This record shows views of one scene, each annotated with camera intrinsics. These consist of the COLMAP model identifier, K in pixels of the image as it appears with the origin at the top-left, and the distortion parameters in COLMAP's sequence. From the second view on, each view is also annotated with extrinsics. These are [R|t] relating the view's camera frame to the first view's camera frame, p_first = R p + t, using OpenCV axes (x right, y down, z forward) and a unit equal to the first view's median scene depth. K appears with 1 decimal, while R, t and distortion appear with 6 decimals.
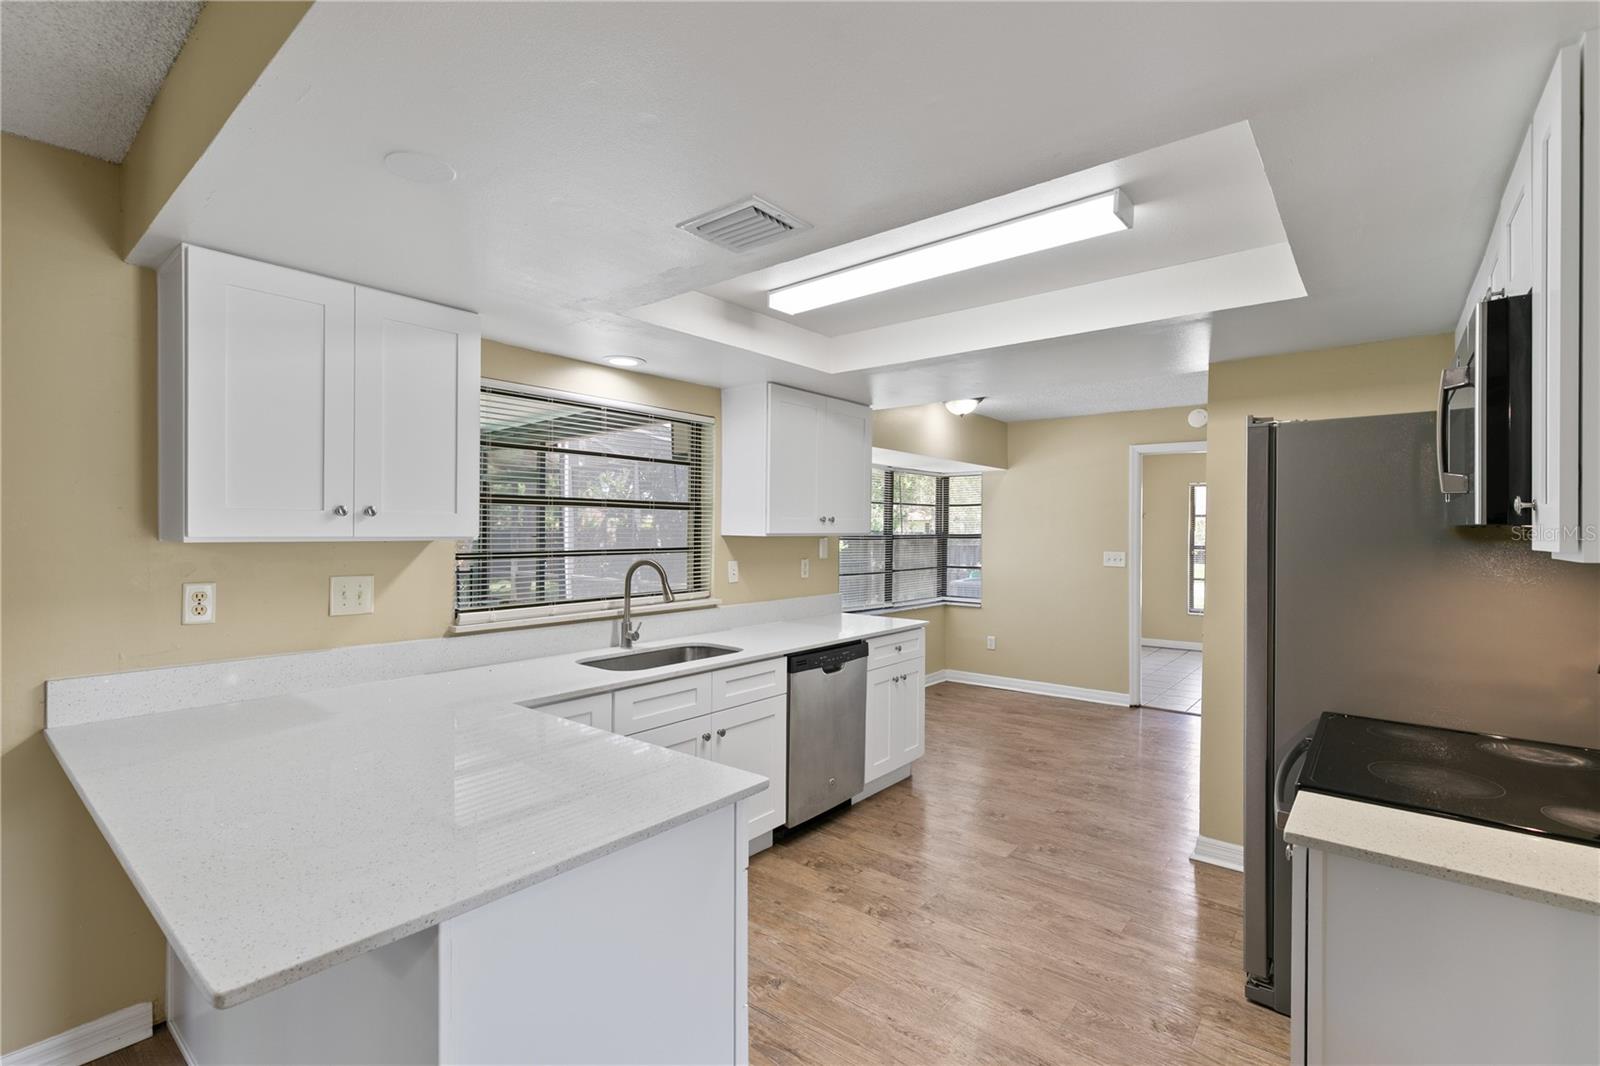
lens RADIAL K [[718.9, 0, 802.8], [0, 718.9, 530.0], [0, 0, 1]] dist [0.004603, 0.000660]
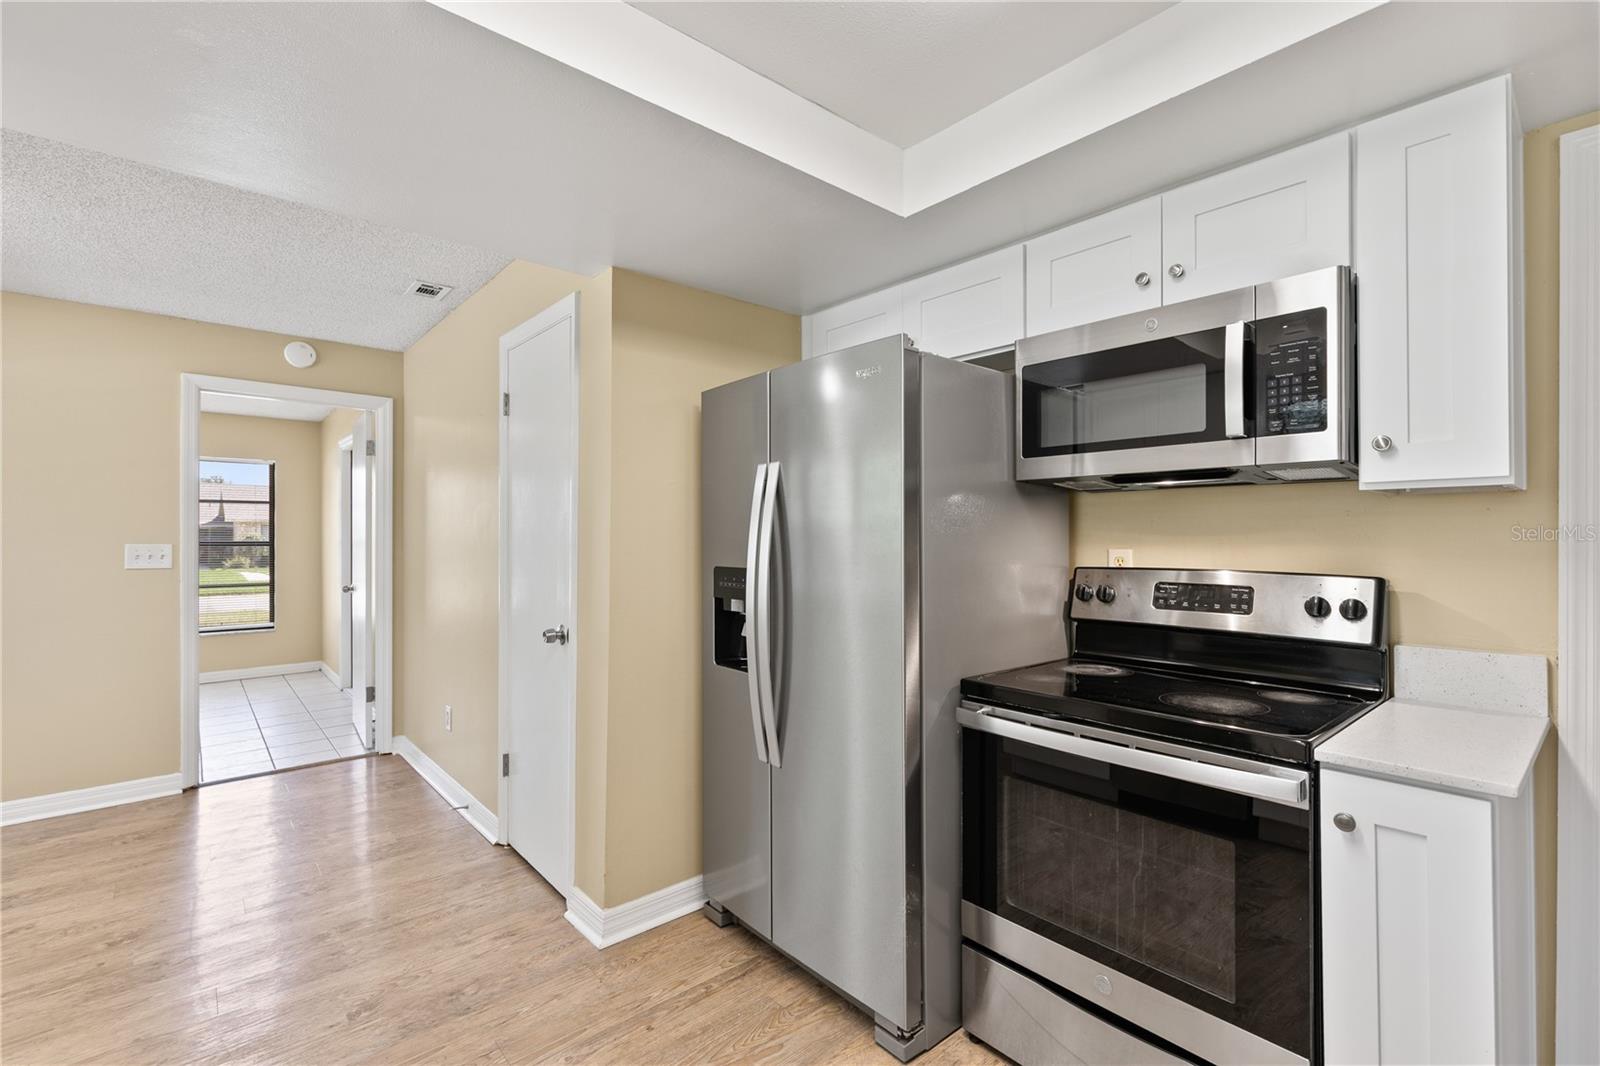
lens RADIAL K [[718.9, 0, 803.8], [0, 718.9, 532.1], [0, 0, 1]] dist [0.004603, 0.000660]
pose [[0.168303, -0.001705, 0.985734, -0.085407], [0.005028, 0.999987, 0.000871, 0.027792], [-0.985722, 0.004810, 0.168309, 0.440496]]
